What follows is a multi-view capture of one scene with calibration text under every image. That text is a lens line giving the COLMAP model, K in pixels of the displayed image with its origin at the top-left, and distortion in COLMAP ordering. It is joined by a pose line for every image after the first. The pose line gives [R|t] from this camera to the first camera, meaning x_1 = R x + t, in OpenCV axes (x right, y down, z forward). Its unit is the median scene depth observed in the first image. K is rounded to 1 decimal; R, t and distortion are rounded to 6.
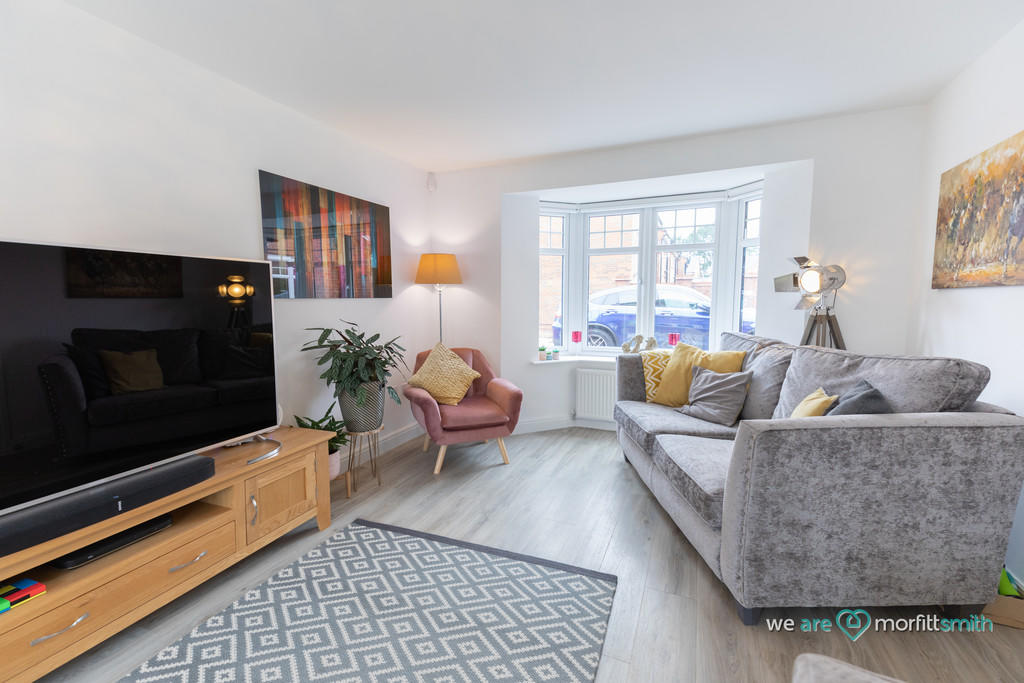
lens RADIAL K [[440.8, 0, 514.0], [0, 440.8, 340.1], [0, 0, 1]] dist [0.002696, 0.000327]
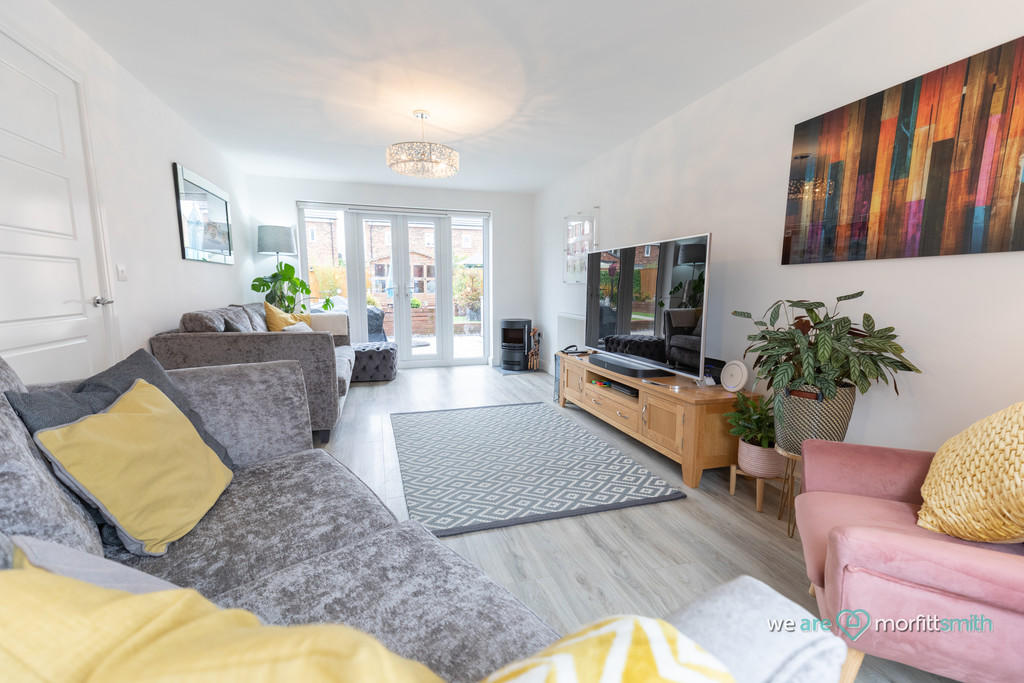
lens RADIAL K [[440.8, 0, 515.3], [0, 440.8, 347.3], [0, 0, 1]] dist [0.002696, 0.000327]
pose [[-0.773410, 0.091918, -0.627207, 0.508369], [-0.053845, 0.976329, 0.209479, -0.092642], [0.631615, 0.195785, -0.750153, 1.420534]]
